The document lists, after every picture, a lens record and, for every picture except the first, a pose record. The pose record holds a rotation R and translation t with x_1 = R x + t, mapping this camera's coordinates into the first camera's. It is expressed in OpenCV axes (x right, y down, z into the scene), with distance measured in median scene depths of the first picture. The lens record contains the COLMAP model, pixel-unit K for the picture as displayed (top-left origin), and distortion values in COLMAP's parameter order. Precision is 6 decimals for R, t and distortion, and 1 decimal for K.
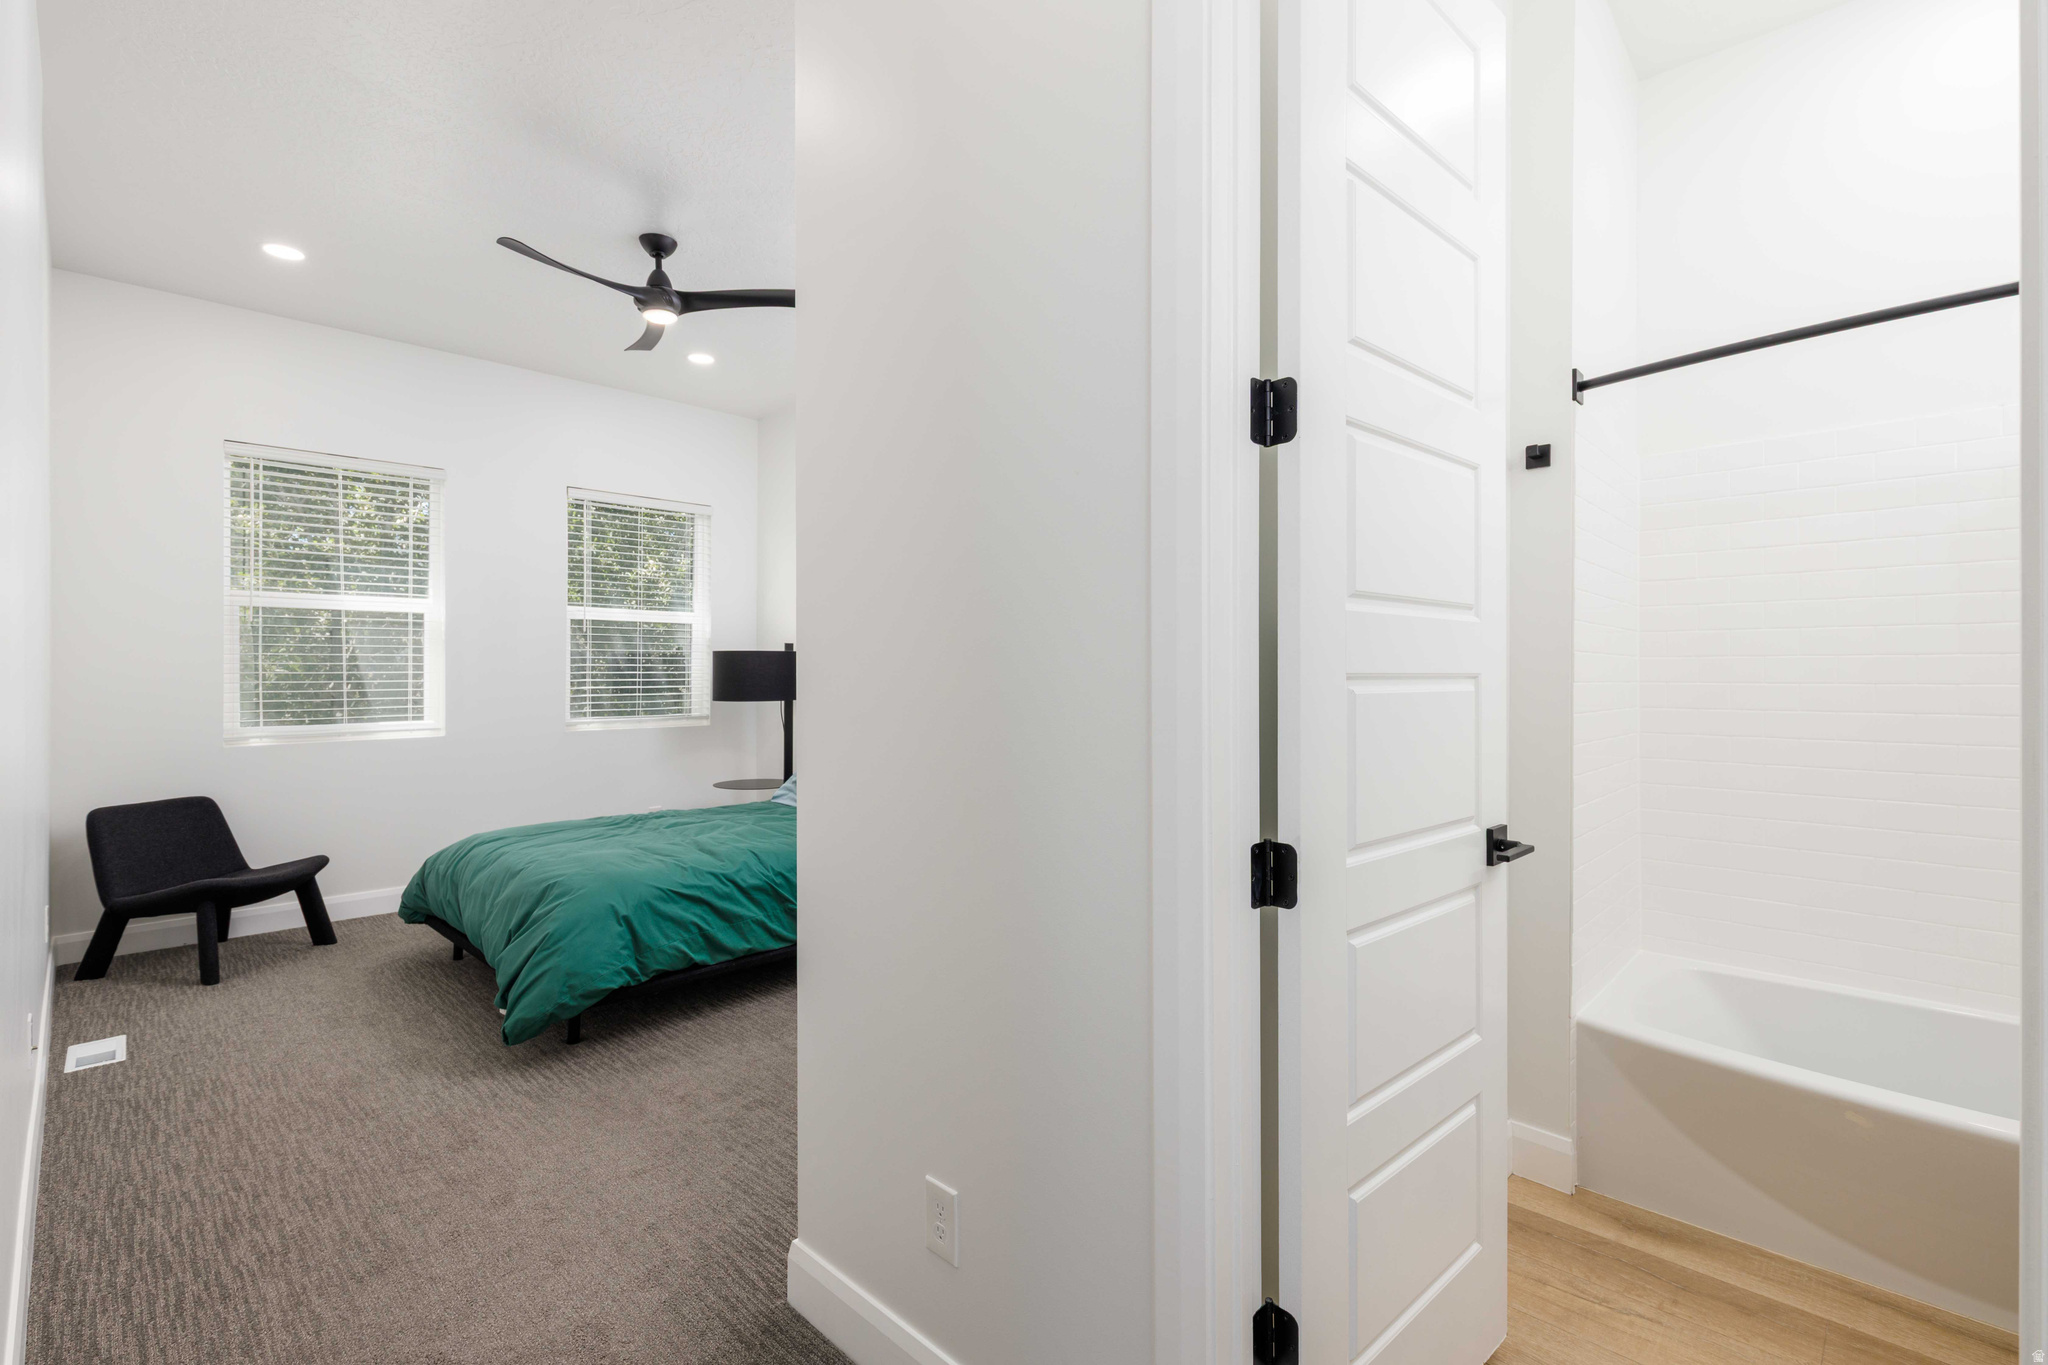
lens RADIAL K [[918.9, 0, 1027.9], [0, 918.9, 663.9], [0, 0, 1]] dist [-0.001394, 0.000162]
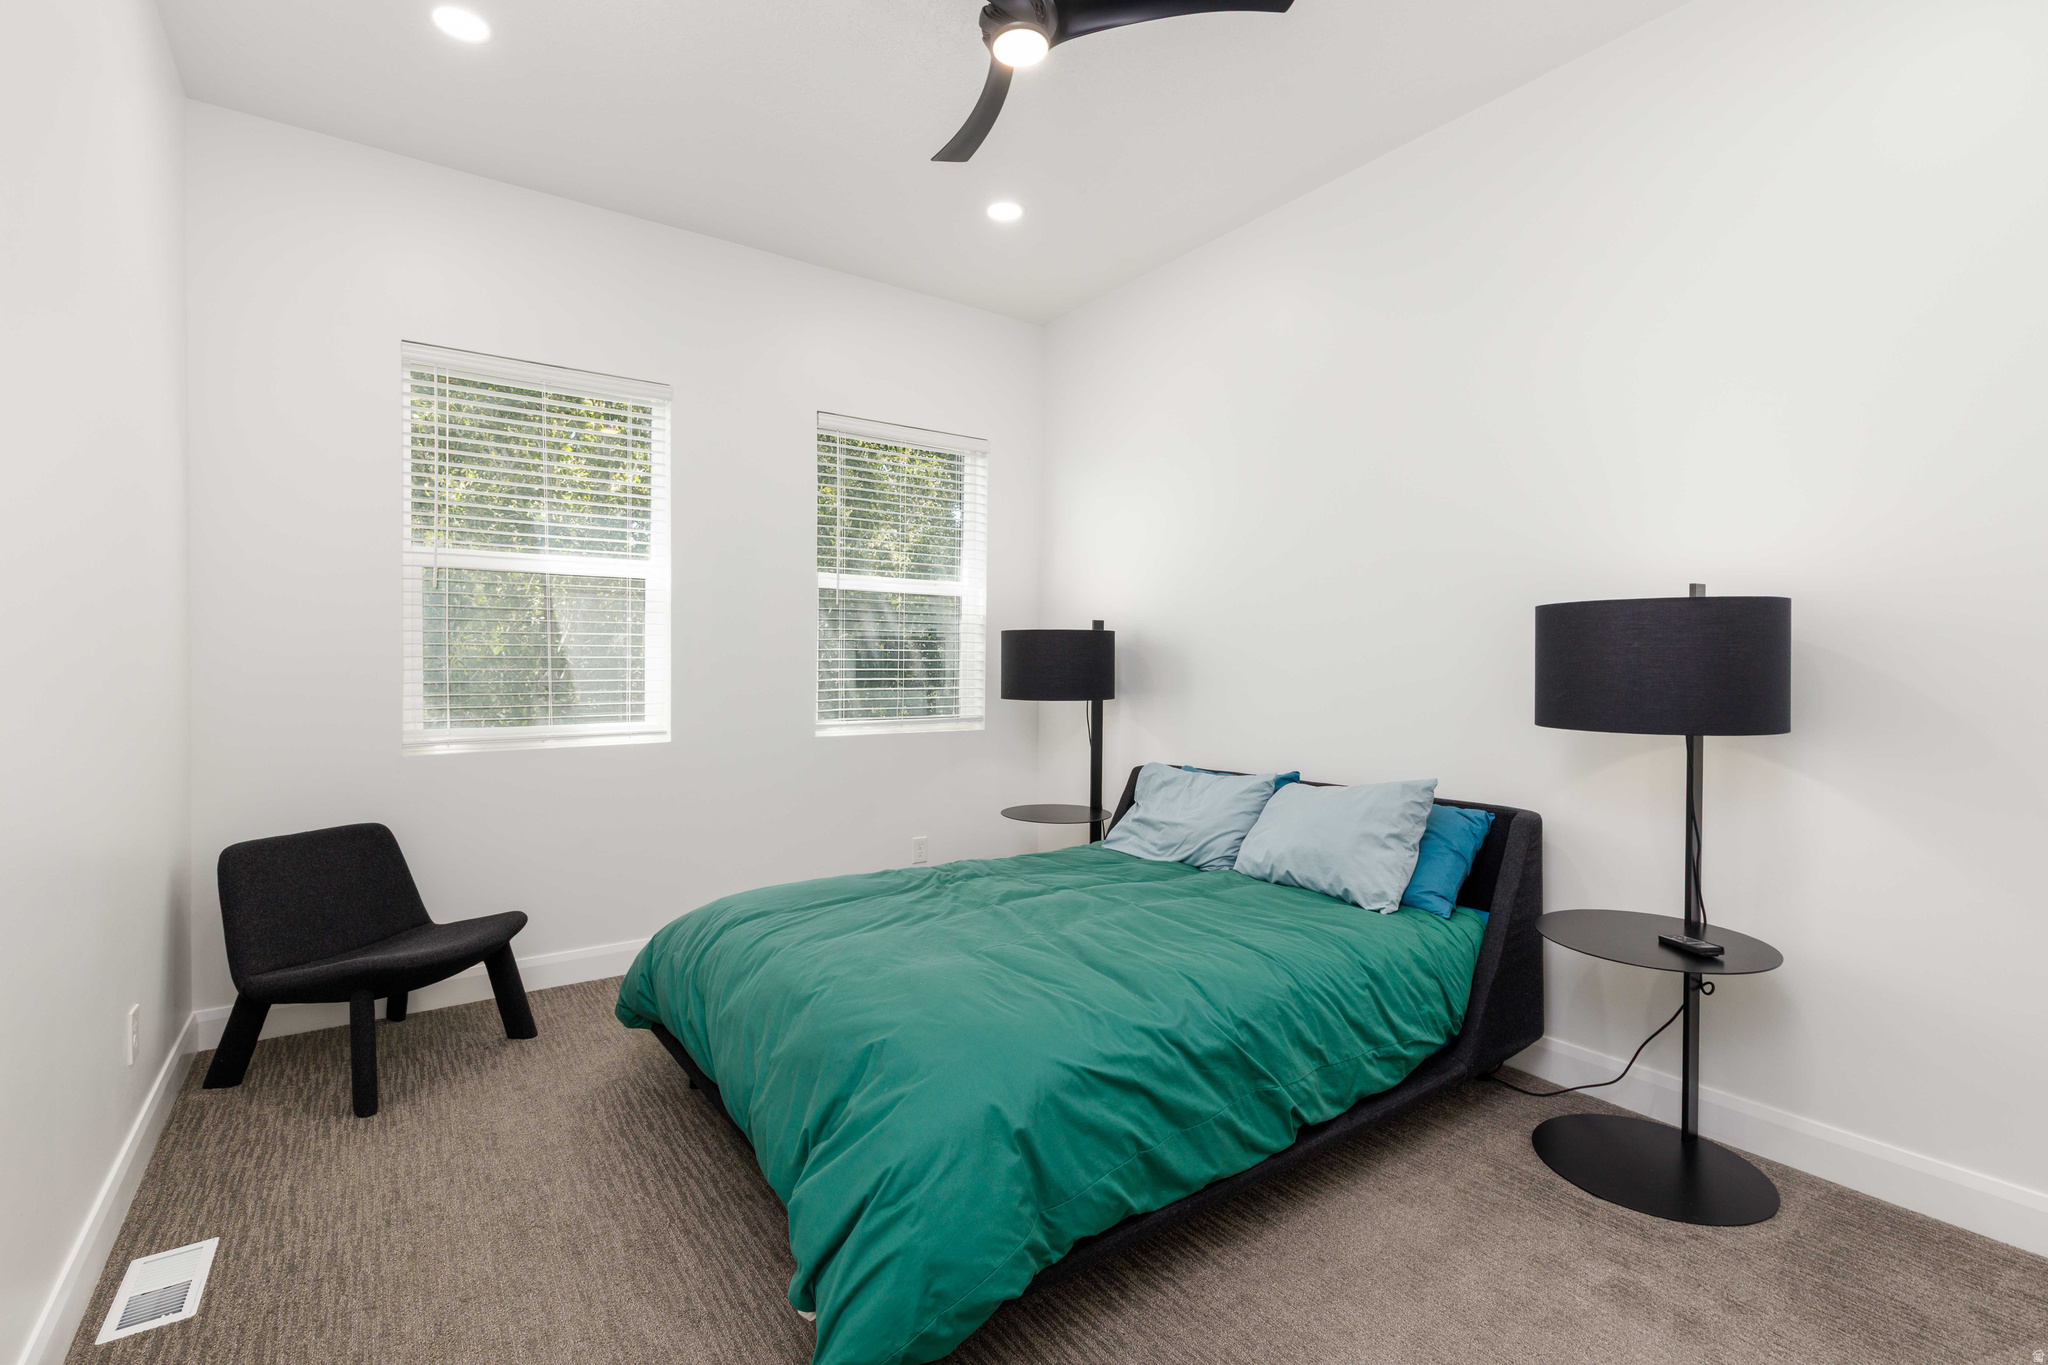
lens RADIAL K [[940.8, 0, 1018.9], [0, 940.8, 660.2], [0, 0, 1]] dist [0.010558, -0.000471]
pose [[0.981855, 0.004264, -0.189583, -0.260682], [-0.003065, 0.999973, 0.006620, 0.006874], [0.189607, -0.005919, 0.981842, 0.371366]]
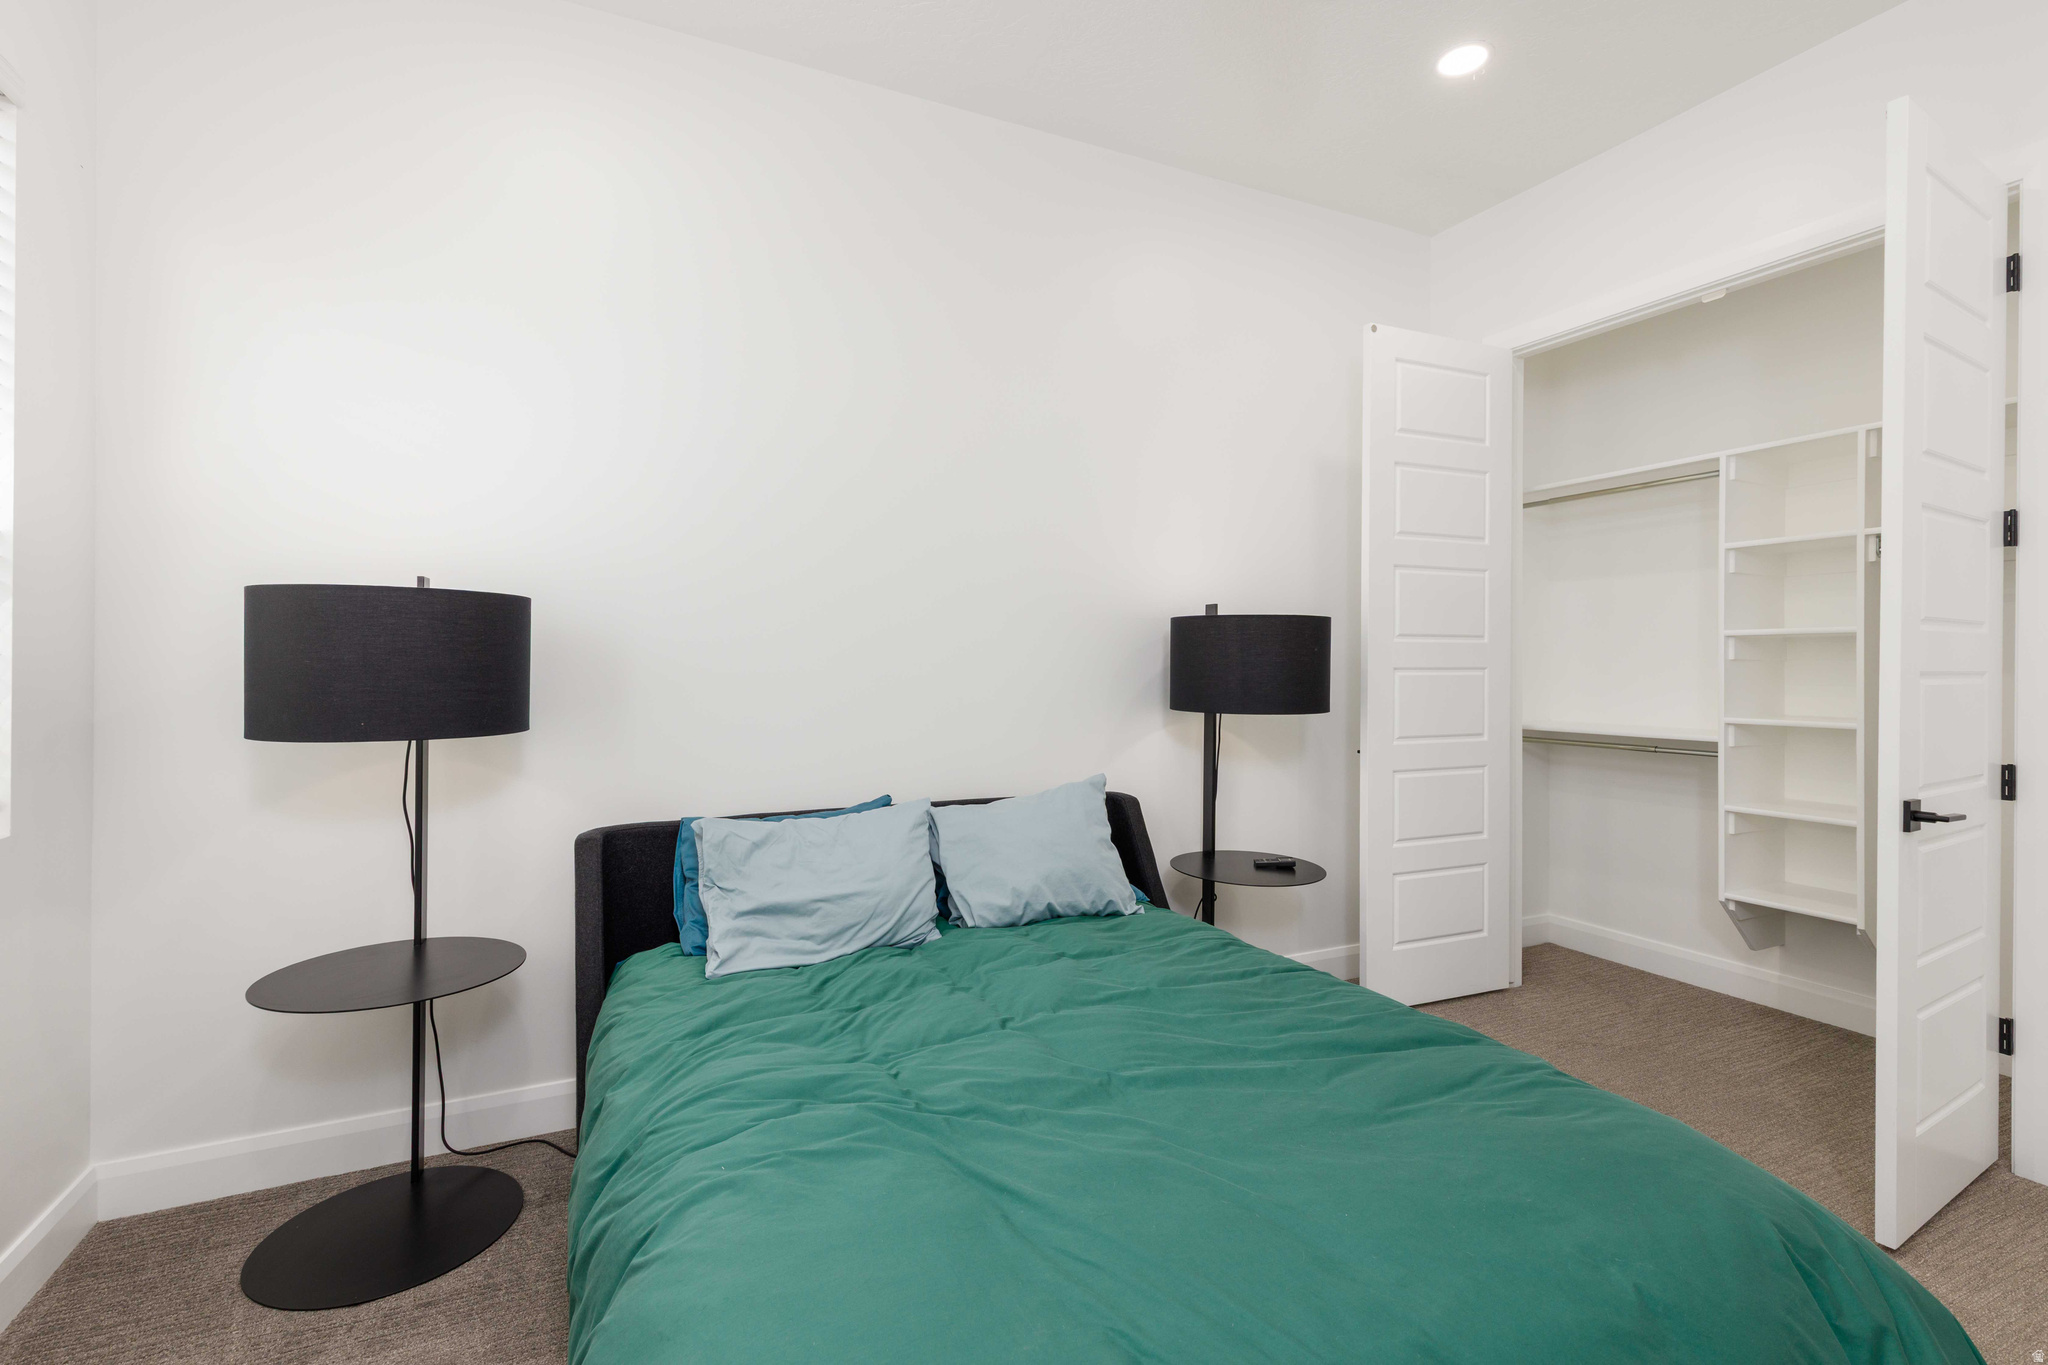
lens RADIAL K [[938.1, 0, 1024.0], [0, 938.1, 682.5], [0, 0, 1]] dist [0.095803, 0.000032]
pose [[0.346747, -0.009144, 0.937914, -0.818195], [-0.013652, 0.999797, 0.014795, 0.019549], [-0.937859, -0.017935, 0.346552, 0.962129]]
